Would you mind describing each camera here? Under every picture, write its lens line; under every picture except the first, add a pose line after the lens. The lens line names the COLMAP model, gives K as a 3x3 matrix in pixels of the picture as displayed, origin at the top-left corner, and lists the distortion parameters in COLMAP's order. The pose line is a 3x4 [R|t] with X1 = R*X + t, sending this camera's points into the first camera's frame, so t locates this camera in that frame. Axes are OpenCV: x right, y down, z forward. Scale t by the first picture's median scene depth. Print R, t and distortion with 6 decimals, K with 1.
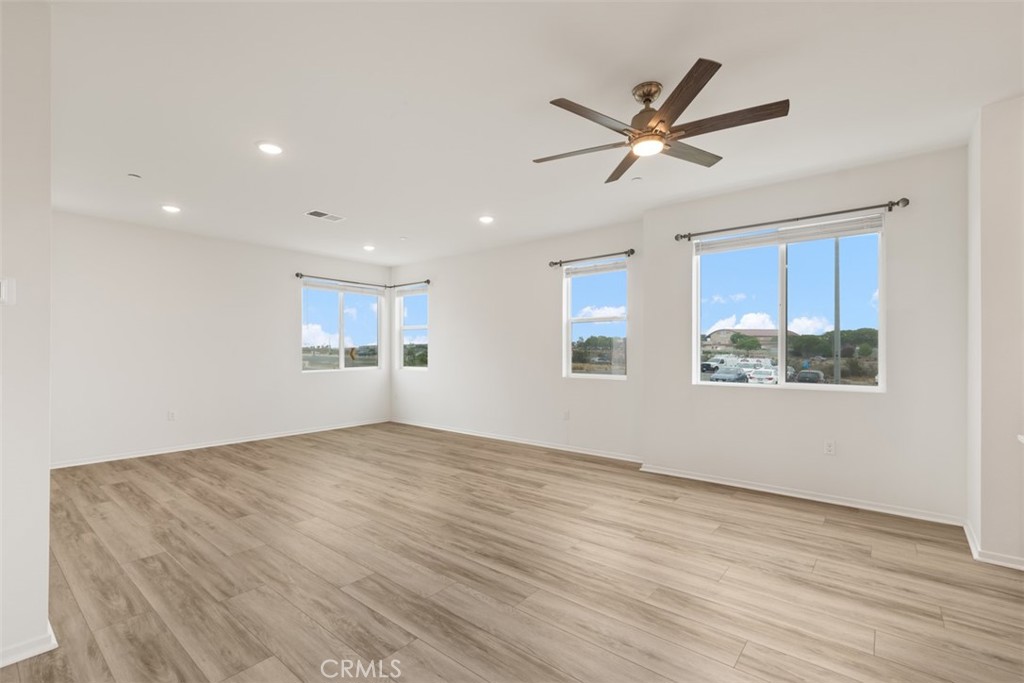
lens RADIAL K [[461.8, 0, 519.2], [0, 461.8, 331.6], [0, 0, 1]] dist [-0.002290, -0.001088]
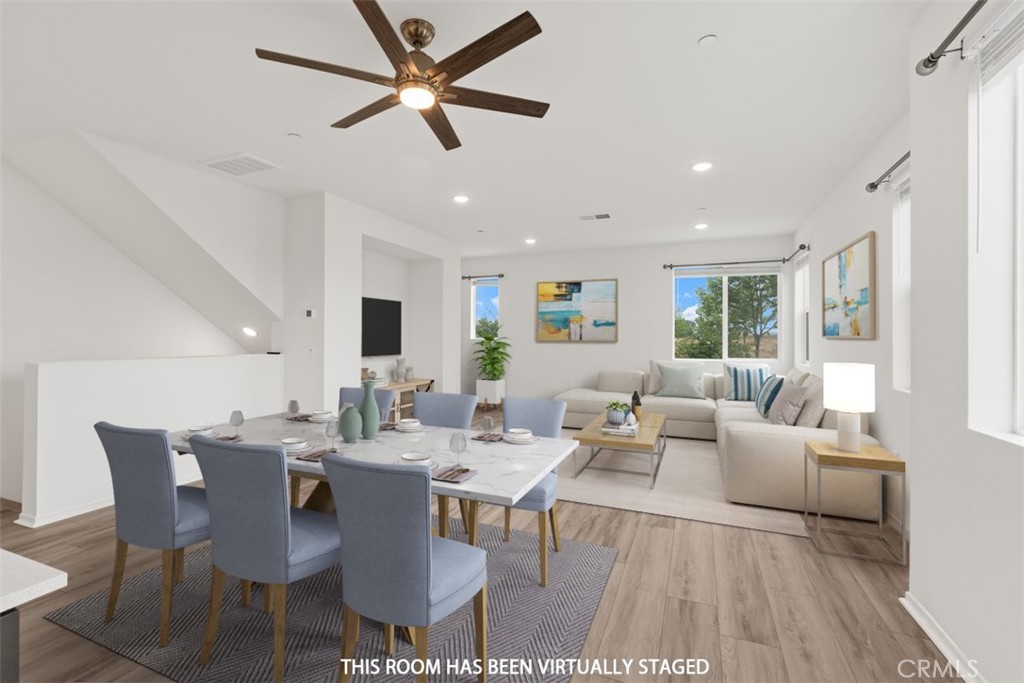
lens RADIAL K [[461.8, 0, 490.6], [0, 461.8, 339.0], [0, 0, 1]] dist [-0.002290, -0.001088]
pose [[0.256957, 0.003324, -0.966417, 0.823852], [0.032152, 0.999411, 0.011987, 0.027319], [0.965888, -0.034153, 0.256699, 0.682278]]
